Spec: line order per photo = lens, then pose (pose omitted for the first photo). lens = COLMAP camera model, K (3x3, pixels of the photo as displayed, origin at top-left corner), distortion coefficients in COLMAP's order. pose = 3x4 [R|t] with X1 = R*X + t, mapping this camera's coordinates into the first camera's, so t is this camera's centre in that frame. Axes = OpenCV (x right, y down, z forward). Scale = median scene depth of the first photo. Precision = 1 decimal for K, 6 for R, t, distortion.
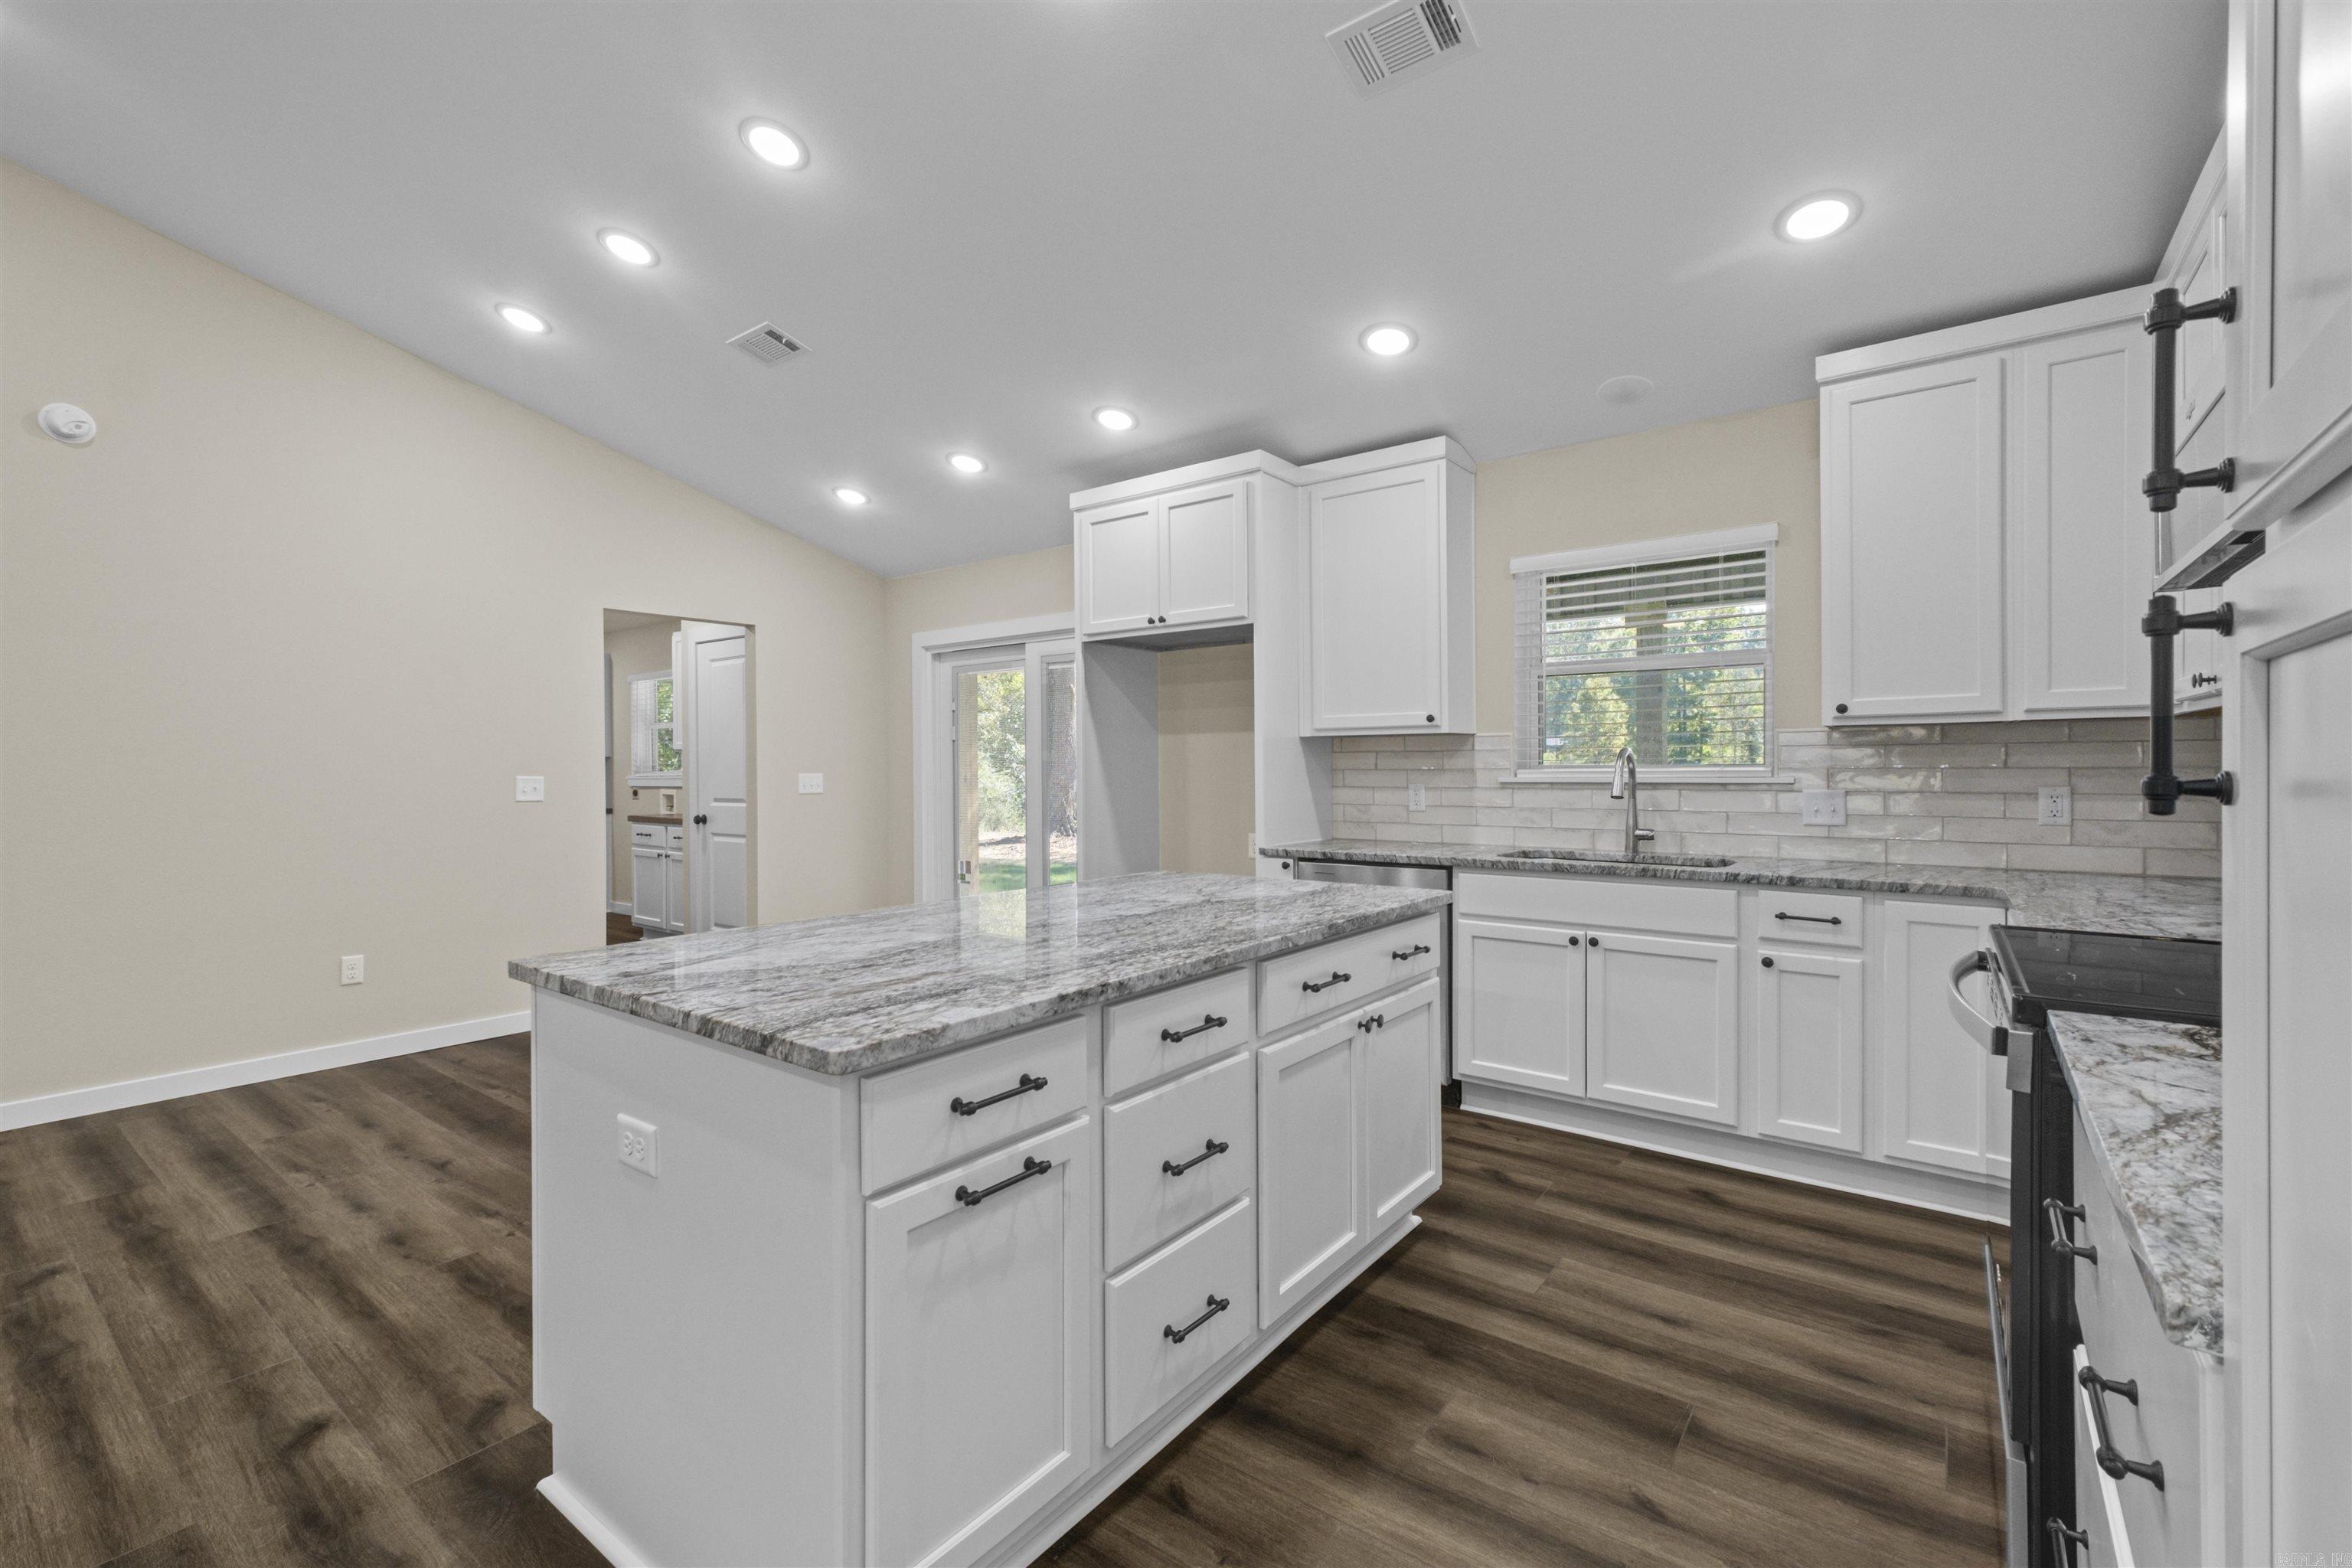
lens RADIAL K [[1018.7, 0, 1157.3], [0, 1018.7, 758.6], [0, 0, 1]] dist [0.001128, 0.002278]
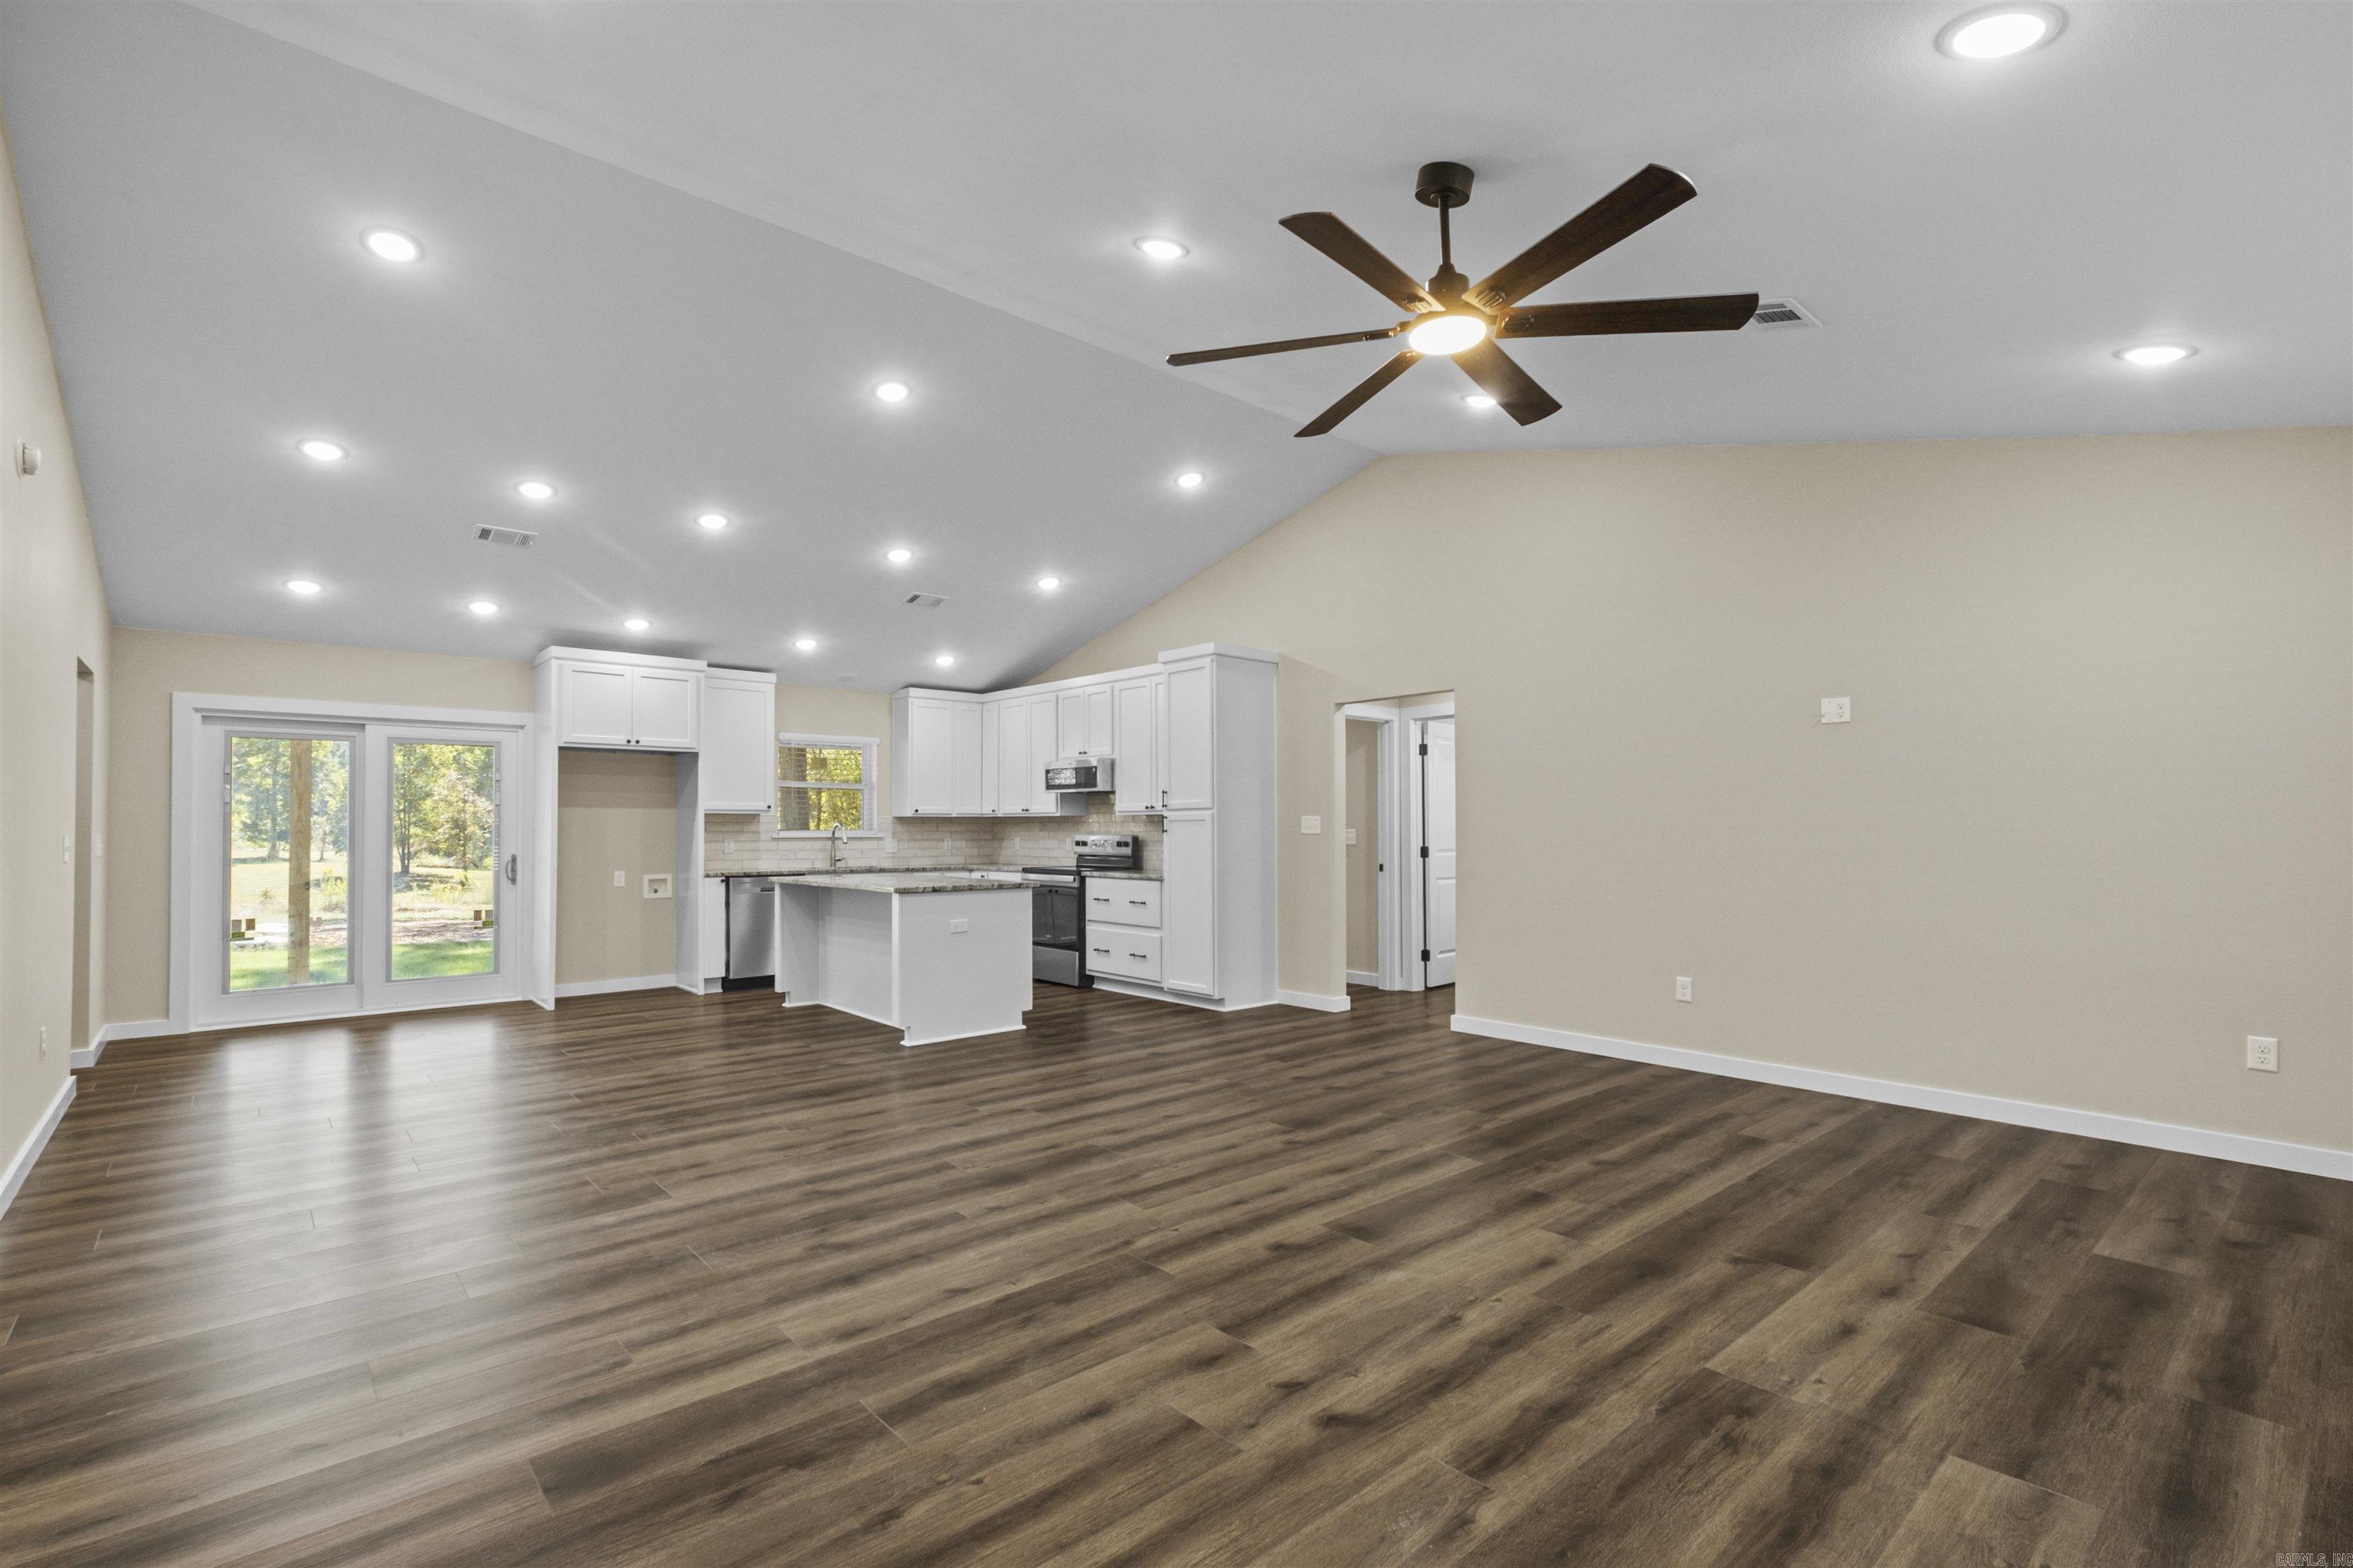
lens RADIAL K [[1069.6, 0, 1142.4], [0, 1069.6, 802.6], [0, 0, 1]] dist [0.009951, 0.001374]
pose [[0.199634, 0.030510, 0.979395, -1.861422], [-0.008794, 0.999531, -0.029345, 0.009778], [-0.979831, -0.002755, 0.199809, -0.207588]]
